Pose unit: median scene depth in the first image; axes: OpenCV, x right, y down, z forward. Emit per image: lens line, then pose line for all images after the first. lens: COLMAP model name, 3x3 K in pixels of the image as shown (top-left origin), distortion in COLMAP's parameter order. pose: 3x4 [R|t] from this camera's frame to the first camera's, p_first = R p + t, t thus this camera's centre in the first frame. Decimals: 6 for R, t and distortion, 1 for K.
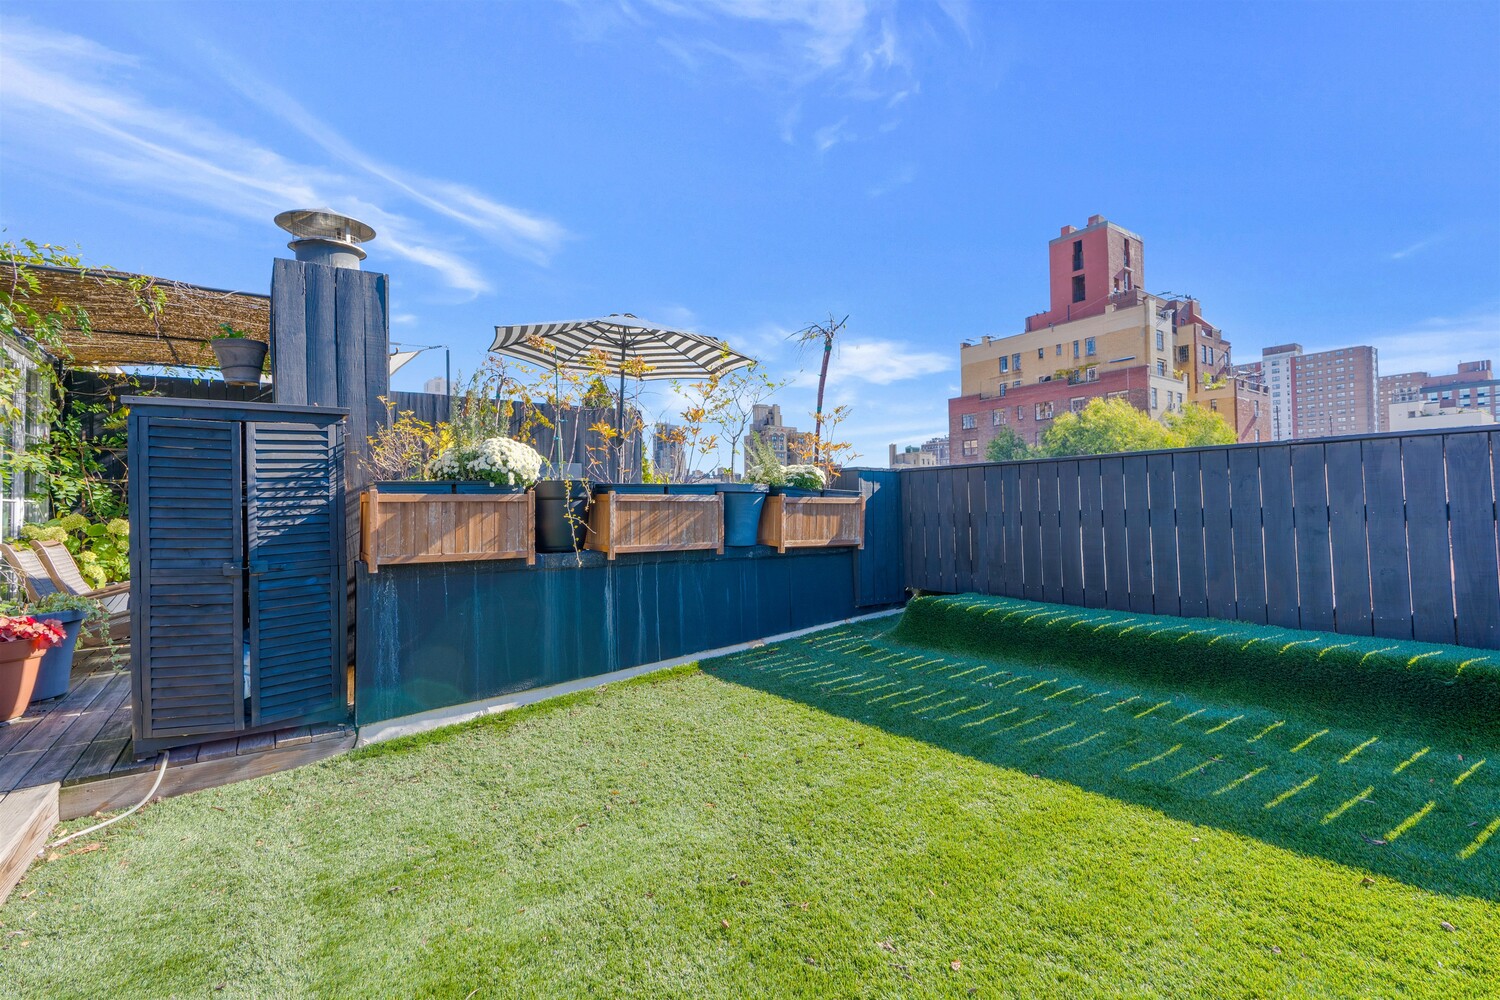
lens RADIAL K [[696.3, 0, 755.5], [0, 696.3, 498.0], [0, 0, 1]] dist [0.002381, 0.000272]
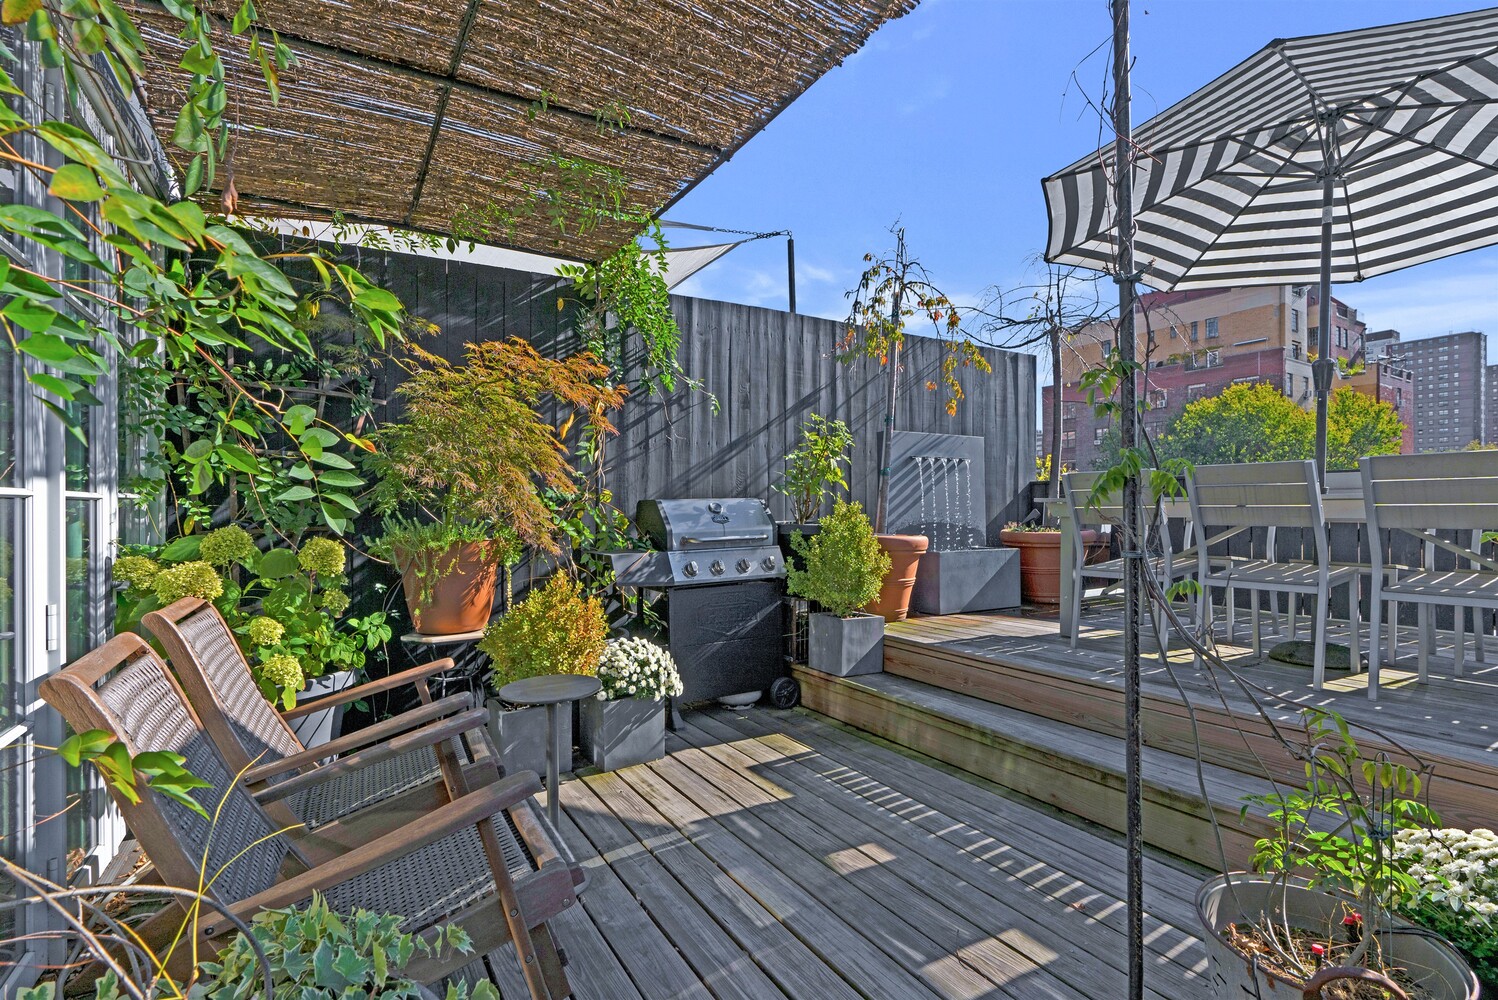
lens RADIAL K [[695.4, 0, 755.5], [0, 695.4, 509.8], [0, 0, 1]] dist [0.002381, 0.000272]
pose [[0.998378, 0.009371, -0.056153, -0.073995], [-0.007906, 0.999624, 0.026266, -0.000127], [0.056378, -0.025779, 0.998077, 0.069644]]
